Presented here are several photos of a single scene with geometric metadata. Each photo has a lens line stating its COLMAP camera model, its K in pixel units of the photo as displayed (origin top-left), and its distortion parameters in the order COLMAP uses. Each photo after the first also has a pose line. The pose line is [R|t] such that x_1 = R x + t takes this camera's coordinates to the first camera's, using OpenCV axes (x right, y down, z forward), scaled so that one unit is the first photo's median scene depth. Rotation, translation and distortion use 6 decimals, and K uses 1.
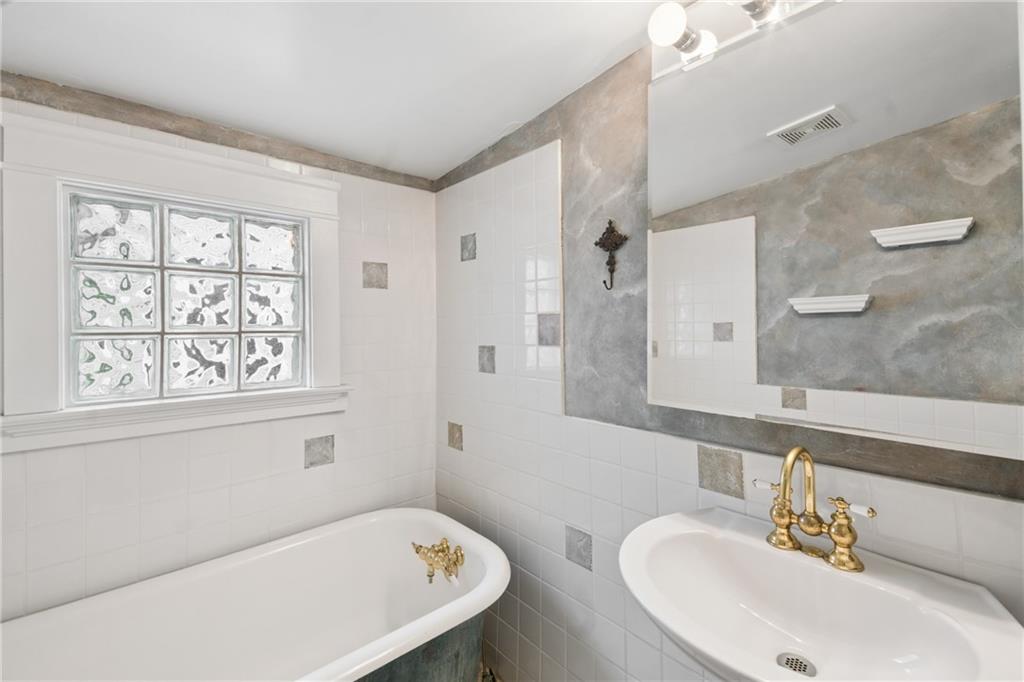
lens RADIAL K [[448.4, 0, 514.2], [0, 448.4, 327.2], [0, 0, 1]] dist [0.020109, -0.000232]
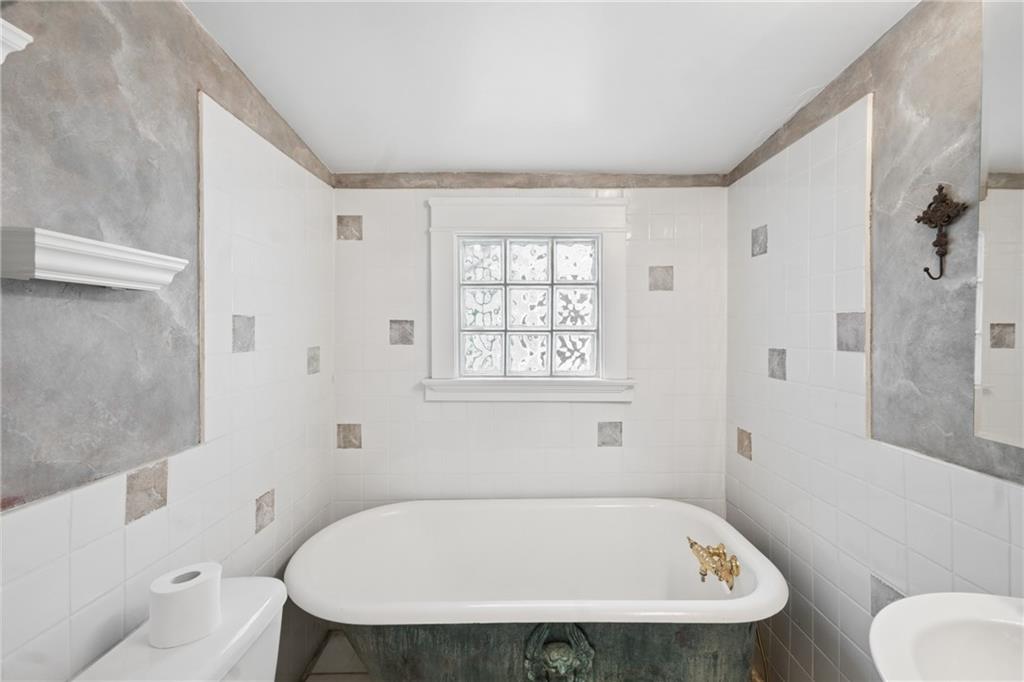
lens RADIAL K [[445.5, 0, 513.4], [0, 445.5, 336.0], [0, 0, 1]] dist [0.022531, -0.000113]
pose [[0.750124, 0.019592, -0.661007, 0.161571], [-0.005086, 0.999702, 0.023860, -0.003684], [0.661278, -0.014537, 0.750000, -0.027763]]
